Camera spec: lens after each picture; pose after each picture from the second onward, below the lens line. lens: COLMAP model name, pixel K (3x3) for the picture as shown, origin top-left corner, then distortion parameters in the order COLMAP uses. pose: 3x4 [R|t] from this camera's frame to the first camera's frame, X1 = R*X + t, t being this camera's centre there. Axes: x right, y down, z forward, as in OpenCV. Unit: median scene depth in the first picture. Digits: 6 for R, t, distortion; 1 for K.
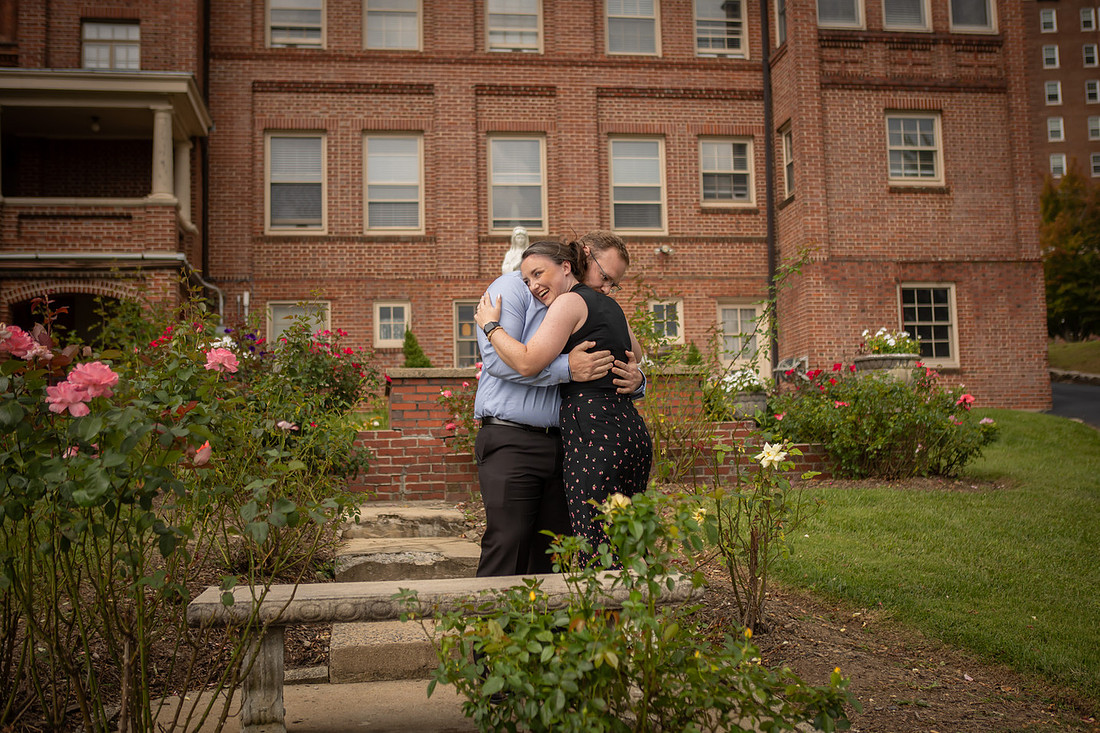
lens RADIAL K [[1280.7, 0, 556.9], [0, 1280.7, 346.7], [0, 0, 1]] dist [-0.018220, 0.000000]
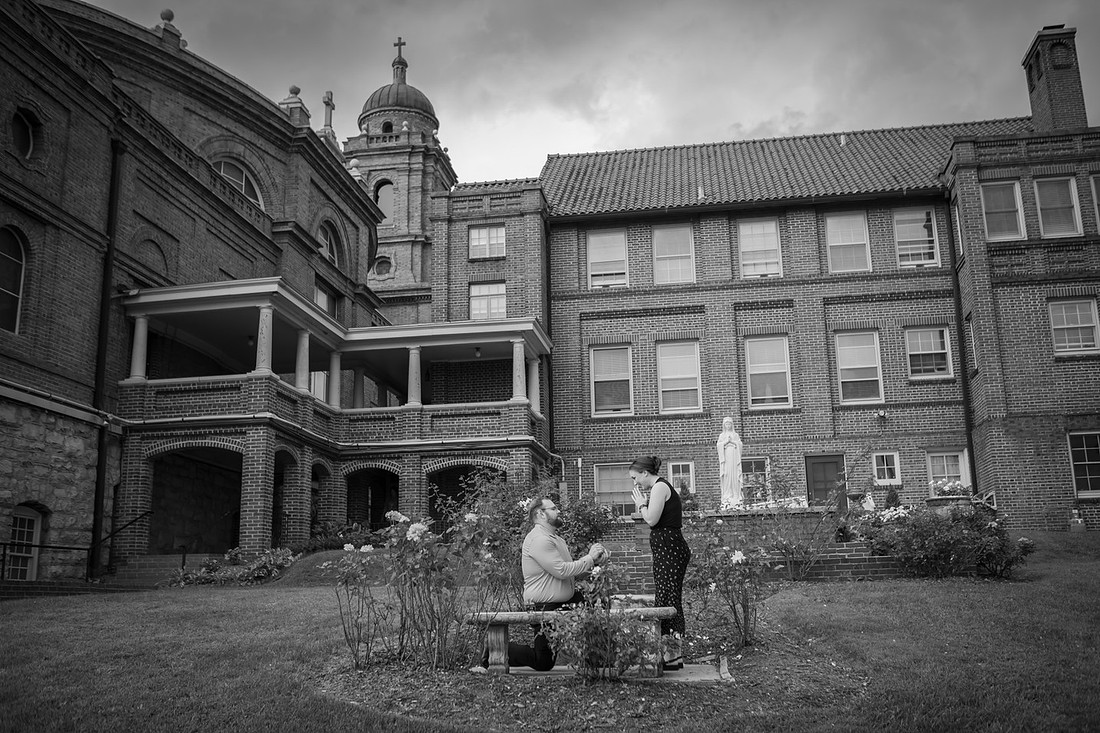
lens RADIAL K [[1042.8, 0, 548.6], [0, 1042.8, 364.2], [0, 0, 1]] dist [-0.046279, 0.000000]
pose [[0.954961, -0.062541, -0.290067, 0.070849], [0.028068, 0.992192, -0.121522, -0.005622], [0.295402, 0.107907, 0.949260, -0.138551]]
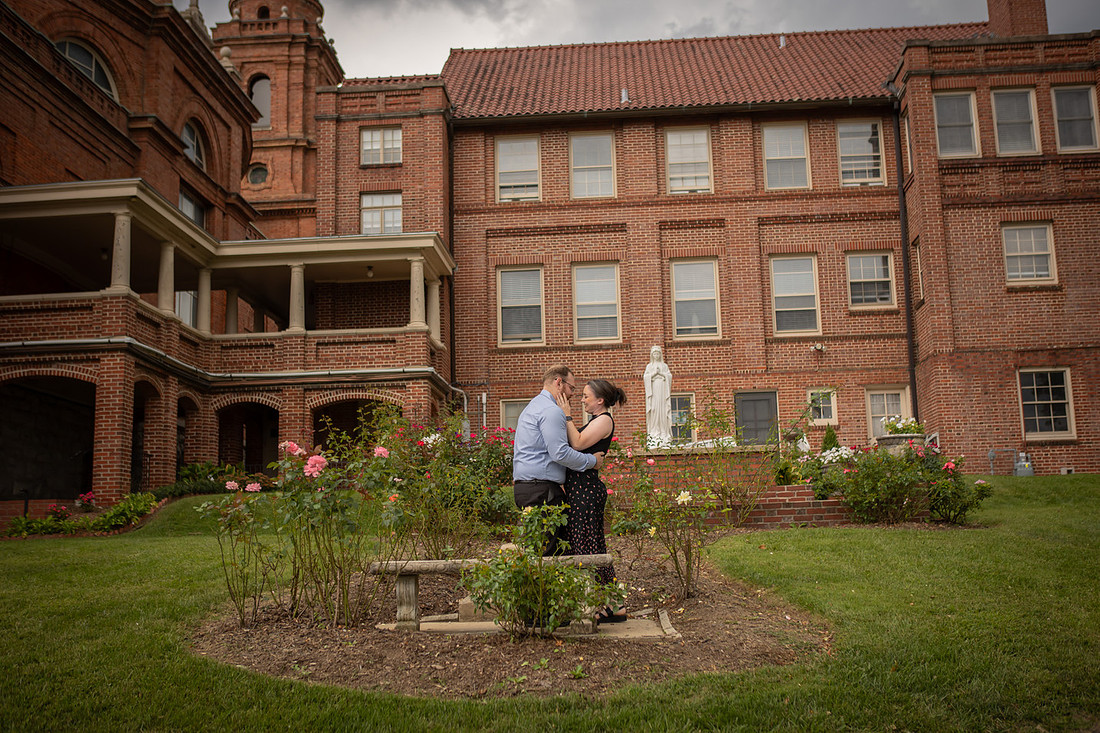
lens RADIAL K [[1160.9, 0, 547.1], [0, 1160.9, 361.1], [0, 0, 1]] dist [-0.035290, 0.000000]
pose [[0.977649, -0.035988, -0.207141, 0.060775], [0.023994, 0.997902, -0.060129, -0.002847], [0.208870, 0.053815, 0.976462, -0.127014]]
